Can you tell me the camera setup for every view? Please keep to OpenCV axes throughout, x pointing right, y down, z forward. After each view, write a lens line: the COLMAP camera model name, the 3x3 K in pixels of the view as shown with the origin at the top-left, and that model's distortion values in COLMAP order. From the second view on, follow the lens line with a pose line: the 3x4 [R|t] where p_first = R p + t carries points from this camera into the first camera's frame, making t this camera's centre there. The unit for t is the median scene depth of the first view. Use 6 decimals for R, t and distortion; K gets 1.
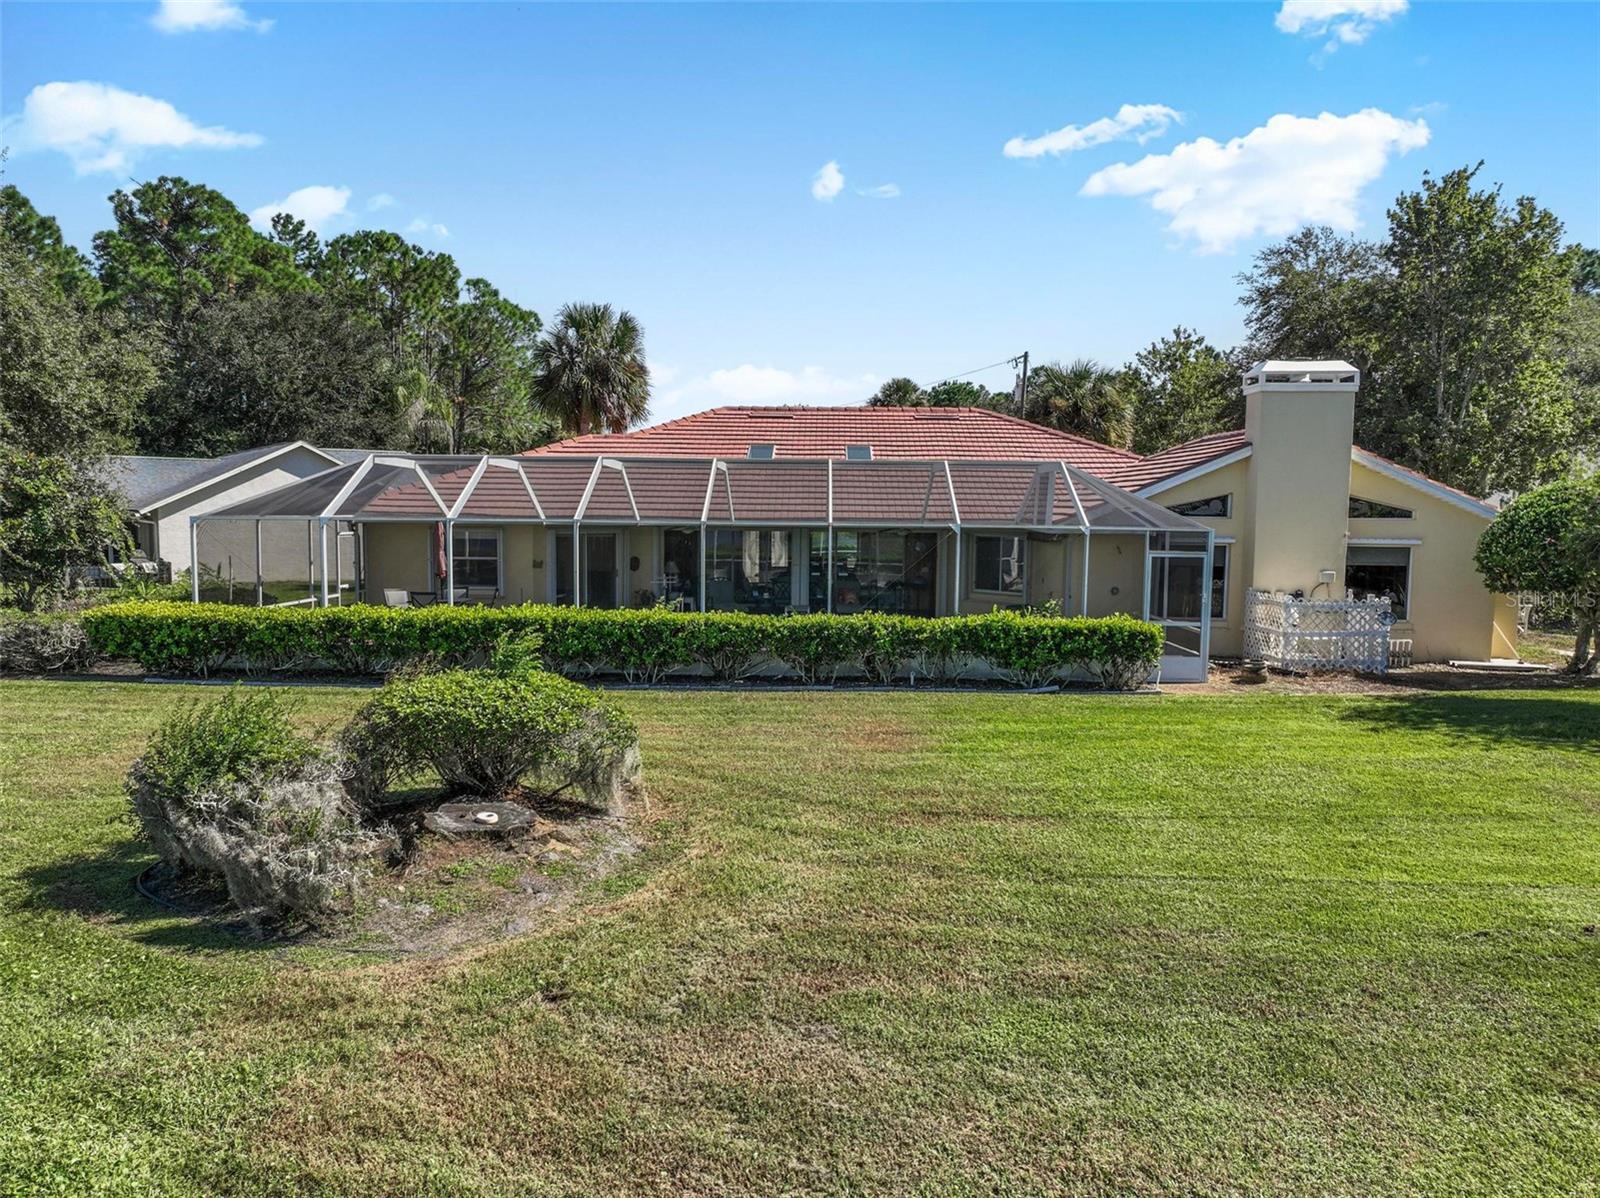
lens RADIAL K [[1122.7, 0, 800.5], [0, 1122.7, 603.9], [0, 0, 1]] dist [-0.002284, 0.017790]
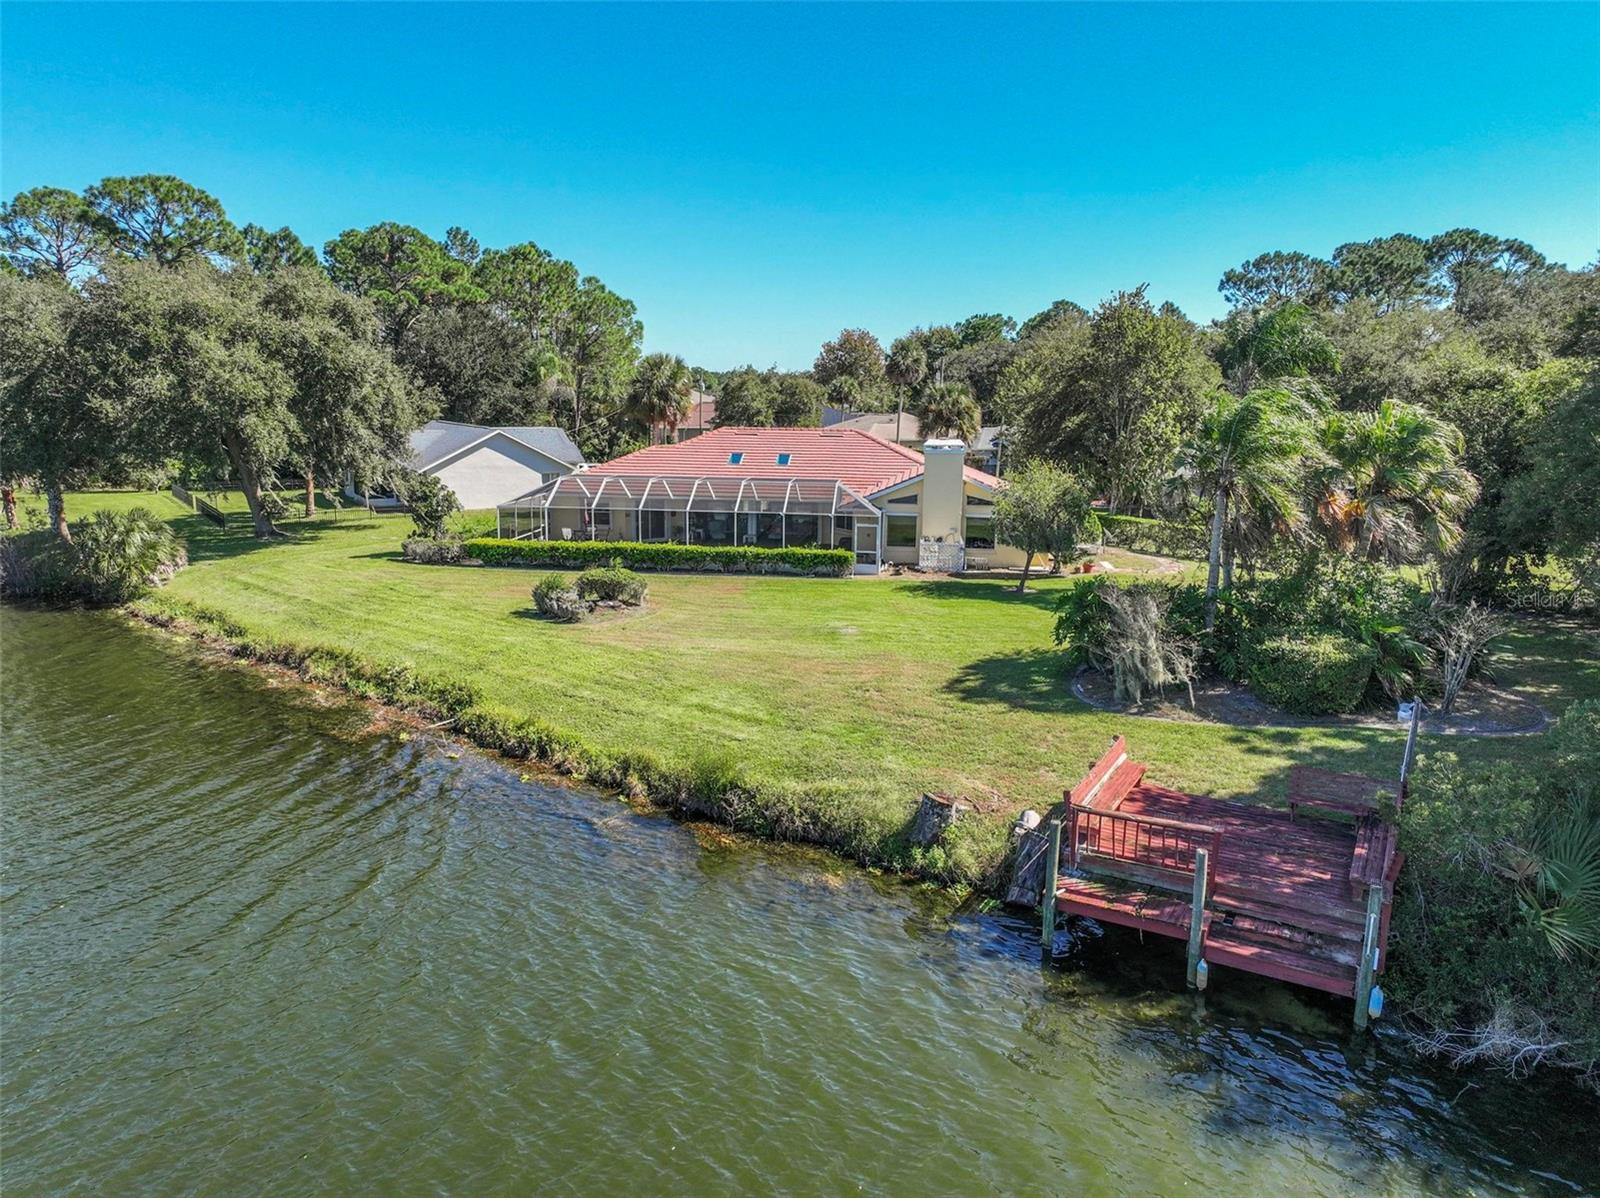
lens RADIAL K [[1122.7, 0, 800.5], [0, 1122.7, 603.9], [0, 0, 1]] dist [-0.002284, 0.017790]
pose [[0.995925, 0.019809, -0.087980, 0.367080], [-0.010560, 0.994483, 0.104364, -0.117694], [0.089562, -0.103010, 0.990640, -1.422879]]
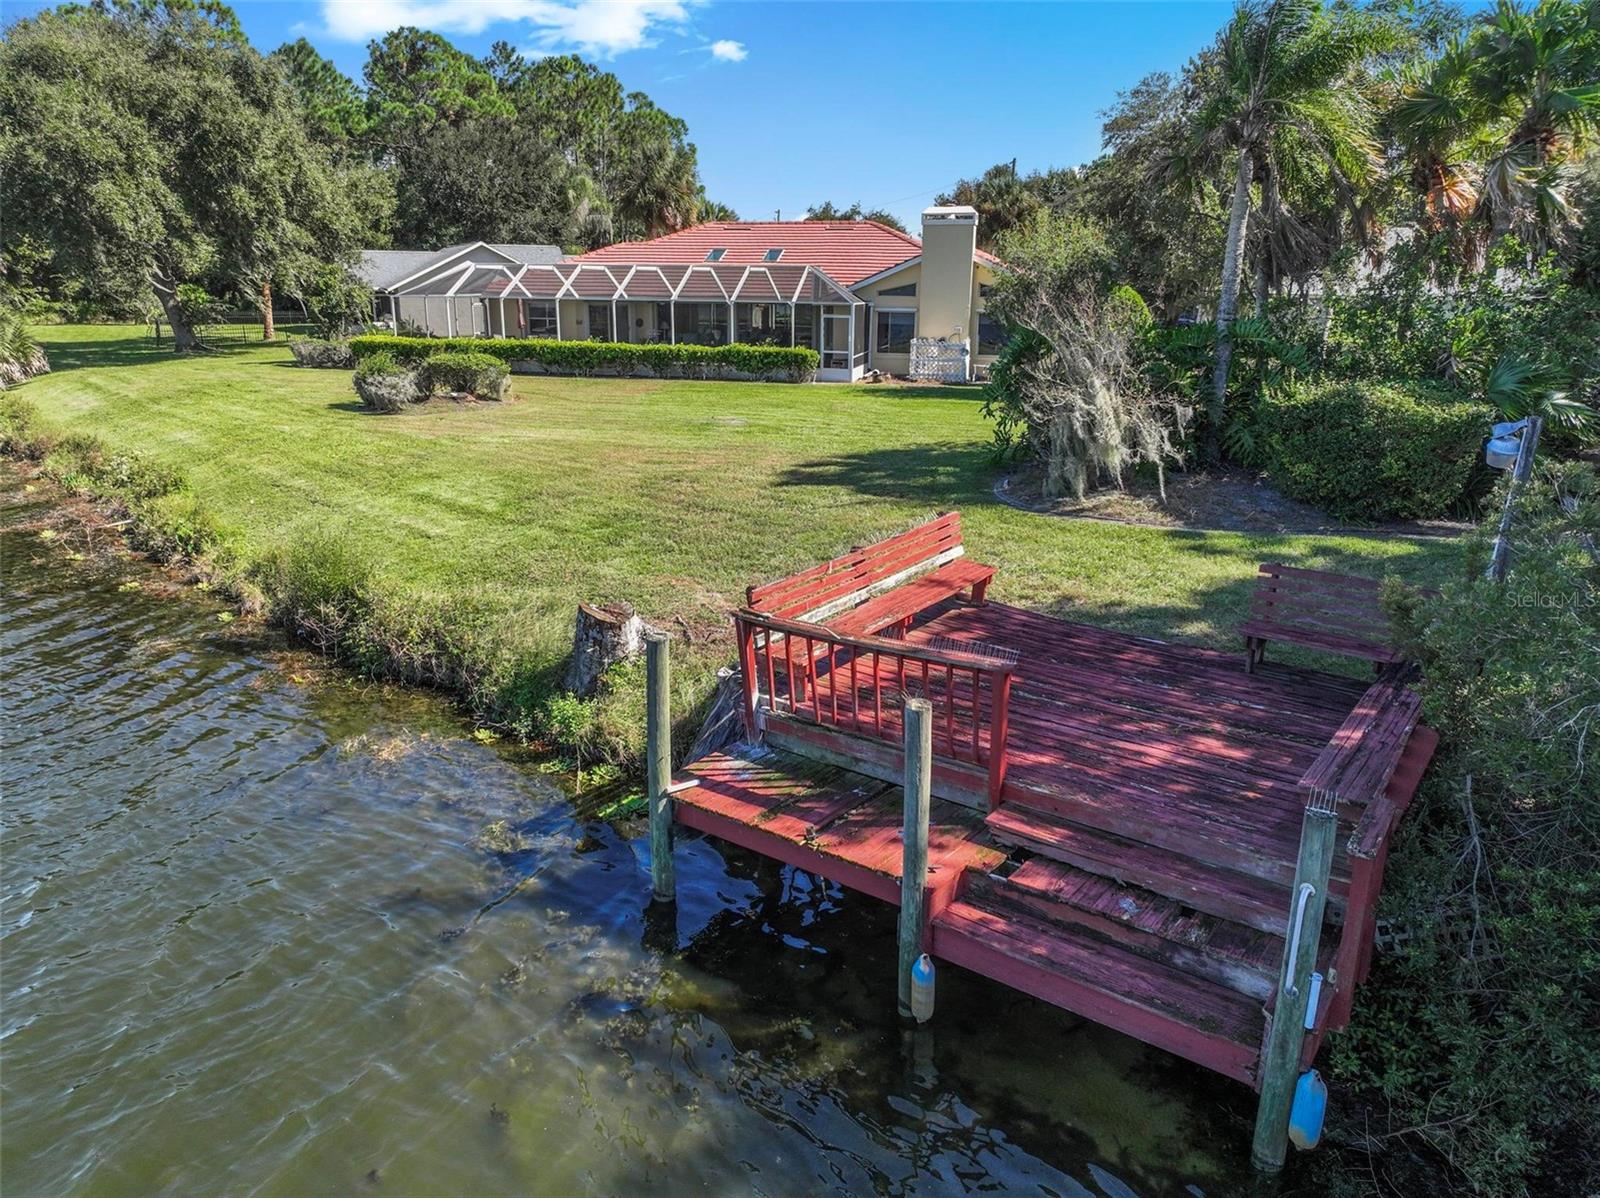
lens RADIAL K [[1122.7, 0, 800.5], [0, 1122.7, 603.9], [0, 0, 1]] dist [-0.002284, 0.017790]
pose [[0.976235, 0.058857, -0.208571, 0.637171], [-0.016812, 0.980083, 0.197878, 0.056014], [0.216063, -0.189668, 0.957780, -0.905884]]
